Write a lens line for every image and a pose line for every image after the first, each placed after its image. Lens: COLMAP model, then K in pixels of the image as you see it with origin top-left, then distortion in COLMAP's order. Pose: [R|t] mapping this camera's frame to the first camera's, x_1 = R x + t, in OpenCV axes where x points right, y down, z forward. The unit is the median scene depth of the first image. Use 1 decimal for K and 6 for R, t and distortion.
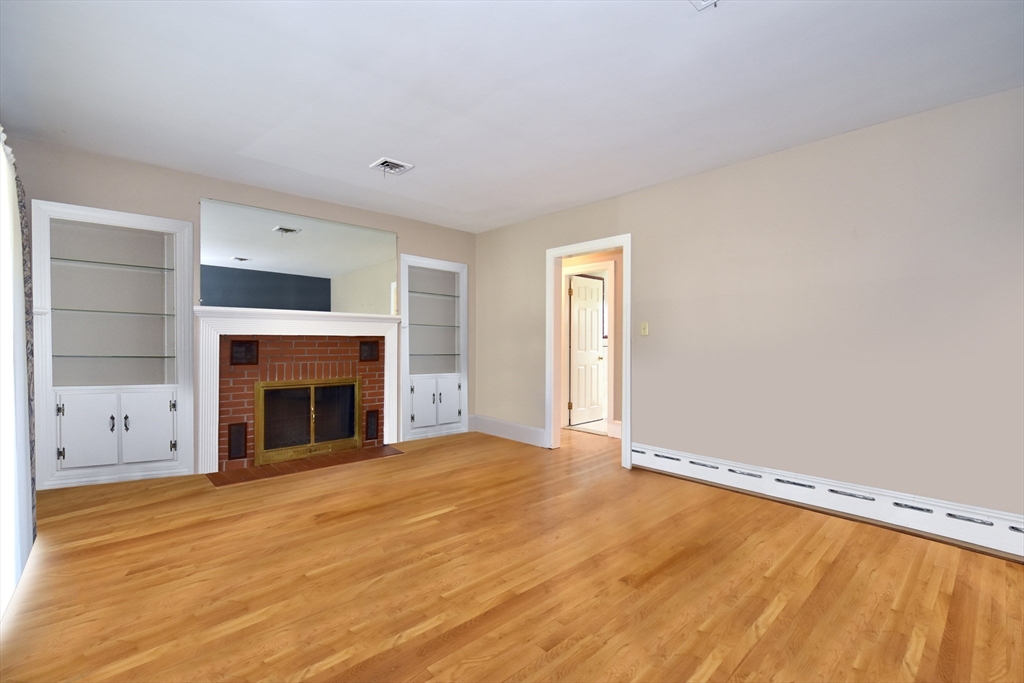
lens RADIAL K [[448.6, 0, 510.7], [0, 448.6, 343.6], [0, 0, 1]] dist [0.001198, -0.010651]
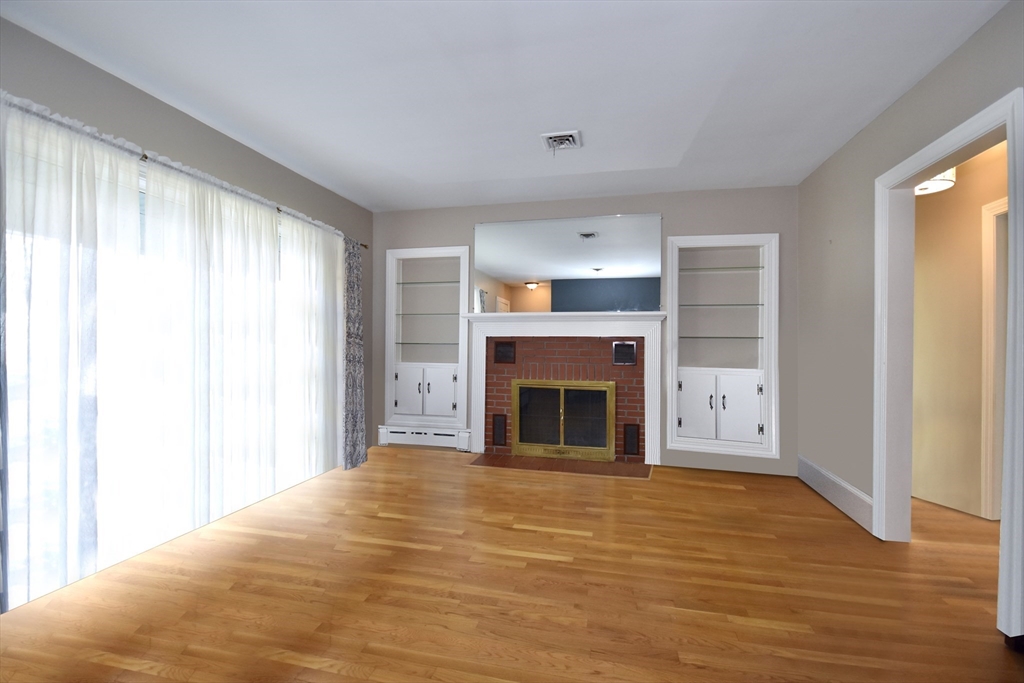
lens RADIAL K [[448.6, 0, 510.7], [0, 448.6, 343.6], [0, 0, 1]] dist [0.001198, -0.010651]
pose [[0.561794, 0.001074, -0.827276, 0.345627], [-0.008418, 0.999955, -0.004418, 0.002673], [0.827234, 0.009446, 0.561778, 0.374965]]
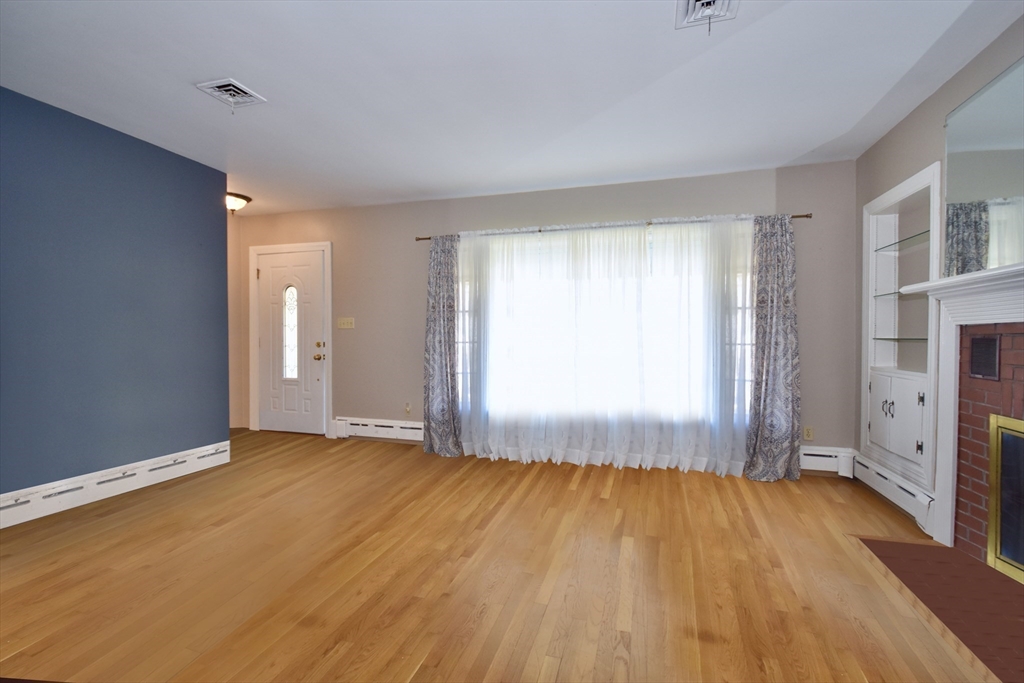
lens RADIAL K [[448.6, 0, 510.7], [0, 448.6, 343.6], [0, 0, 1]] dist [0.001198, -0.010651]
pose [[-0.863825, 0.000825, -0.503791, 0.172494], [-0.010188, 0.999766, 0.019105, -0.000579], [0.503689, 0.021636, -0.863614, 1.164472]]
